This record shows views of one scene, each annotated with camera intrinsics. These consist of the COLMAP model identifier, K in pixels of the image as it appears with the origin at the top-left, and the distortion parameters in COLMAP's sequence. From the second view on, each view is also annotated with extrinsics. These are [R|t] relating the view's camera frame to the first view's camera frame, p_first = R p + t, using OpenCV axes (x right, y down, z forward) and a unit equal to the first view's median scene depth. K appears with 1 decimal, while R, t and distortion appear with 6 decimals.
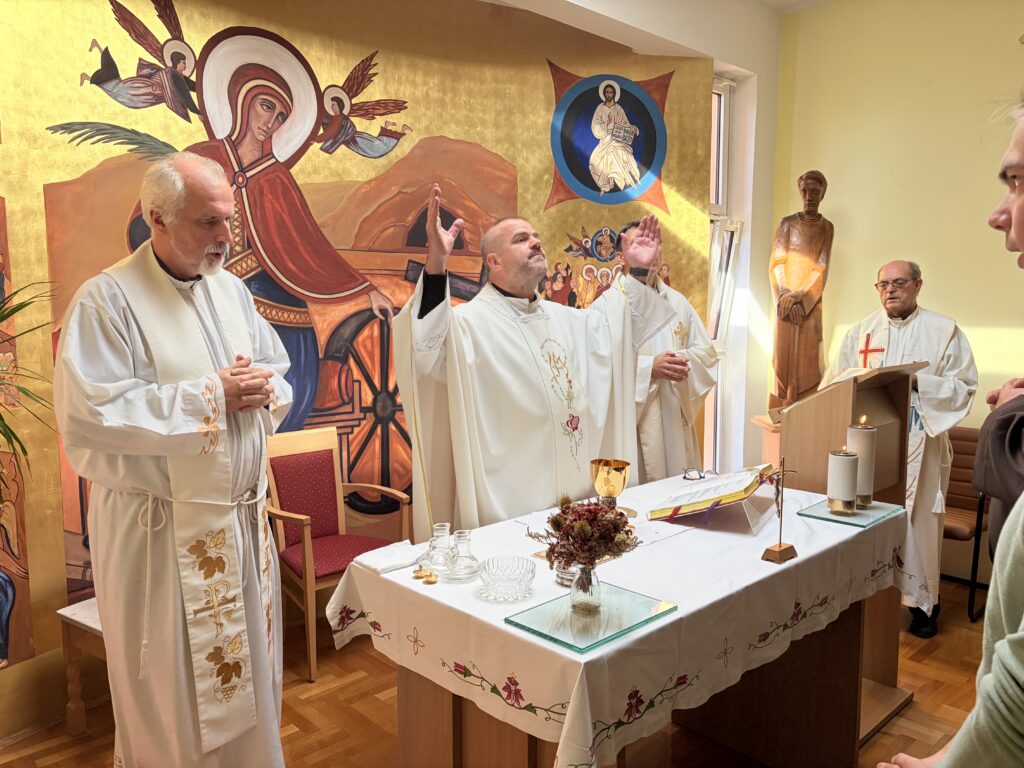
lens RADIAL K [[768.9, 0, 507.7], [0, 768.9, 389.5], [0, 0, 1]] dist [0.042321, -0.047733]
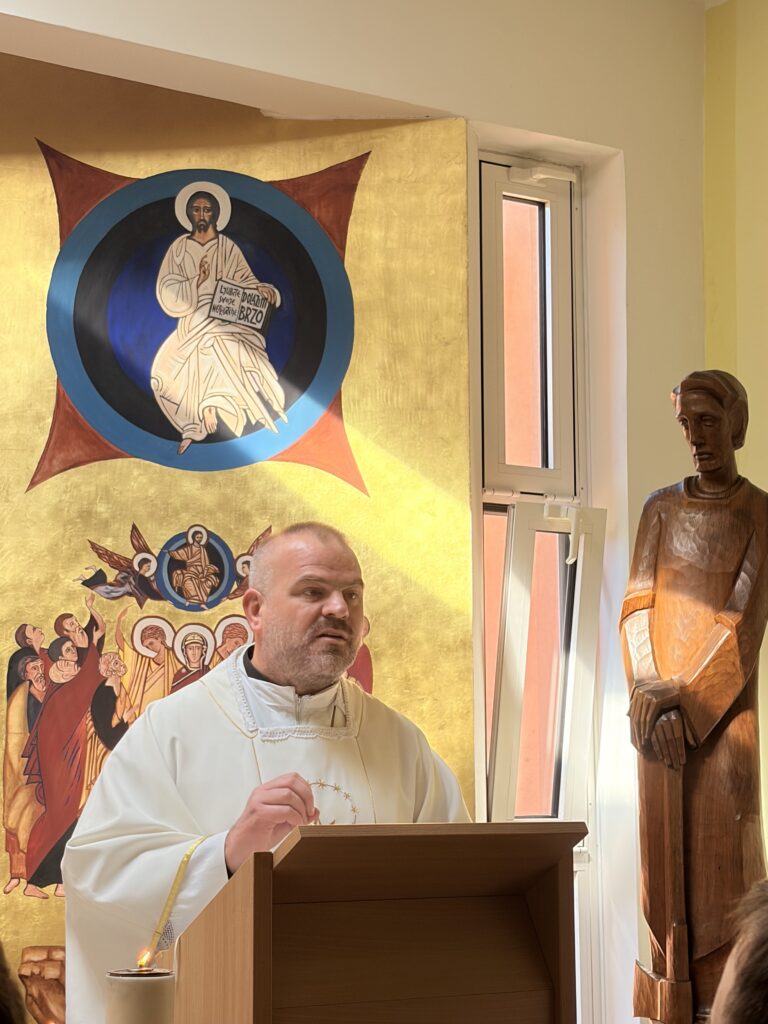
lens RADIAL K [[2098.6, 0, 387.0], [0, 2098.6, 508.0], [0, 0, 1]] dist [0.195227, 0.000000]
pose [[0.986768, -0.027485, -0.159795, 0.473780], [-0.012206, 0.970140, -0.242238, 0.051230], [0.161681, 0.240983, 0.956967, -0.033250]]
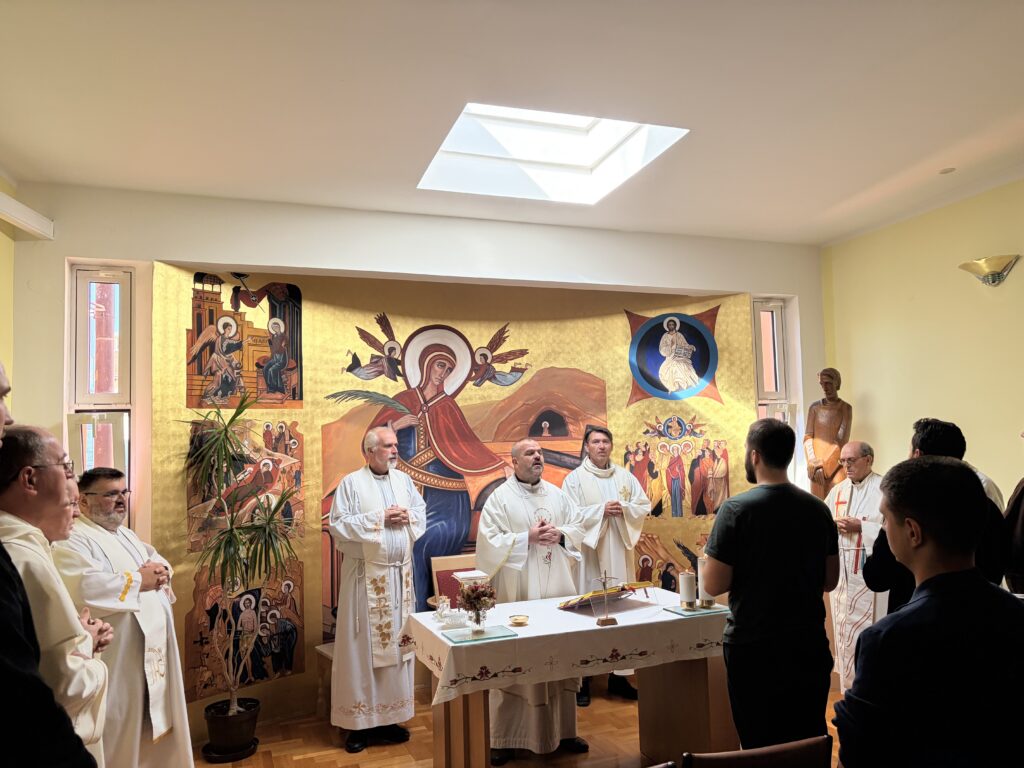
lens RADIAL K [[768.9, 0, 511.6], [0, 768.9, 389.2], [0, 0, 1]] dist [0.042321, -0.047733]
pose [[0.923866, -0.053635, -0.378938, 0.462889], [-0.013525, 0.984937, -0.172384, -0.012733], [0.382476, 0.164385, 0.909225, -0.483089]]
